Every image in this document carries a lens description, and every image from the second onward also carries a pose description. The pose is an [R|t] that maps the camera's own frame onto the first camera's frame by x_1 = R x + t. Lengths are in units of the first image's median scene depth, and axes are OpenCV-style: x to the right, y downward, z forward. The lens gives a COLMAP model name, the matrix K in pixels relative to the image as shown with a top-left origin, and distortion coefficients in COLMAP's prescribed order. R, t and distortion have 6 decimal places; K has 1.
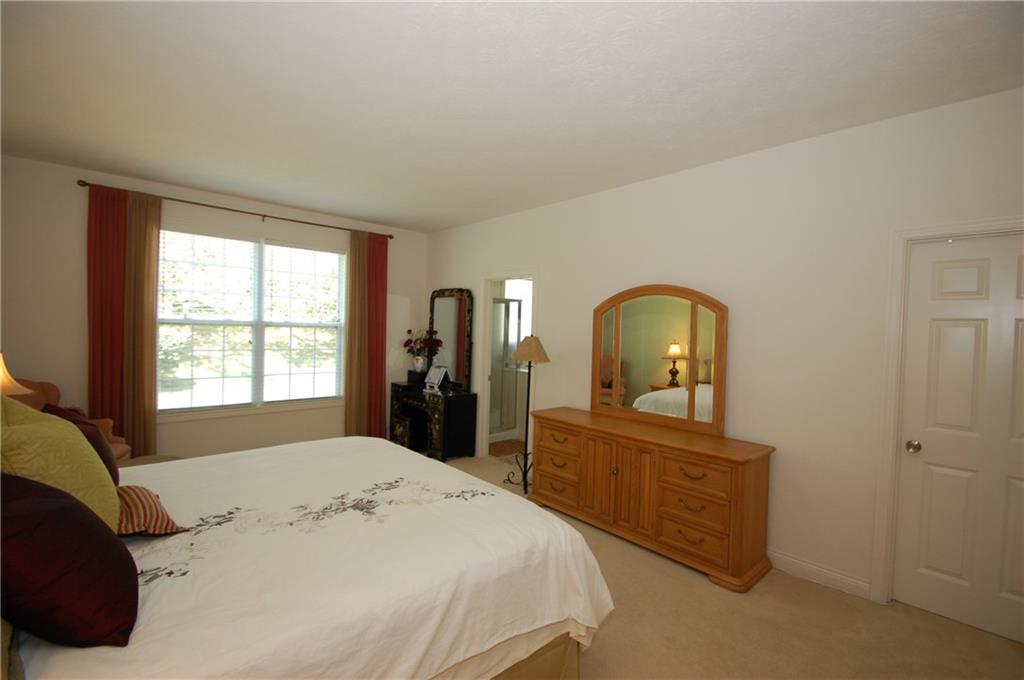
lens RADIAL K [[455.9, 0, 510.6], [0, 455.9, 337.8], [0, 0, 1]] dist [-0.000197, -0.000143]
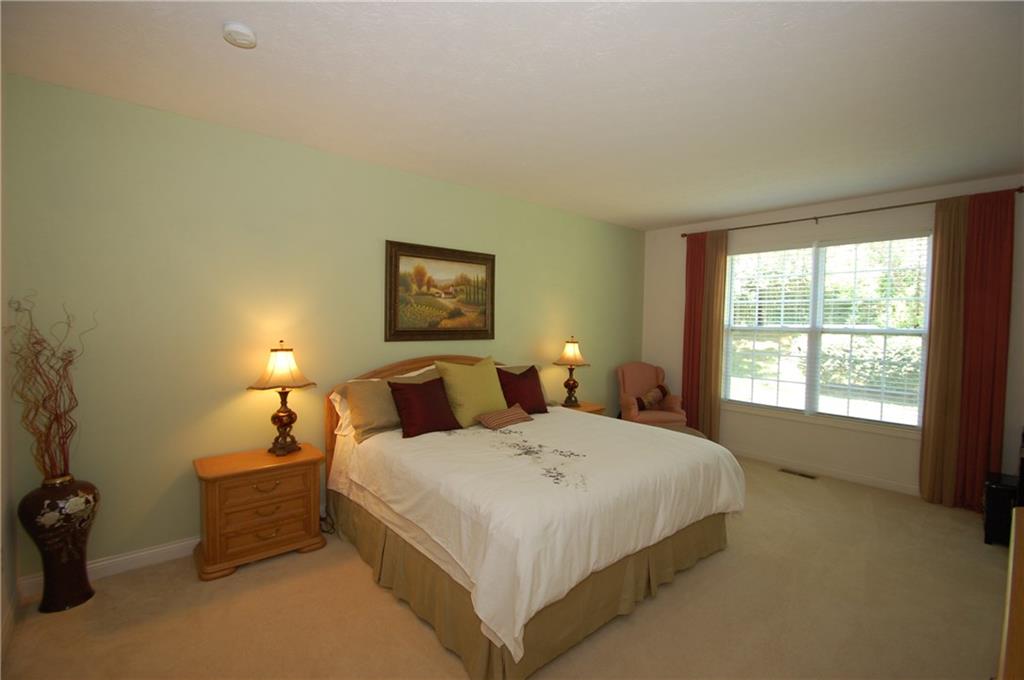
lens RADIAL K [[455.9, 0, 510.6], [0, 455.9, 337.8], [0, 0, 1]] dist [-0.000197, -0.000143]
pose [[-0.032222, 0.007078, -0.999456, 0.496068], [-0.038701, 0.999216, 0.008324, 0.001931], [0.998731, 0.038948, -0.031923, 0.444176]]
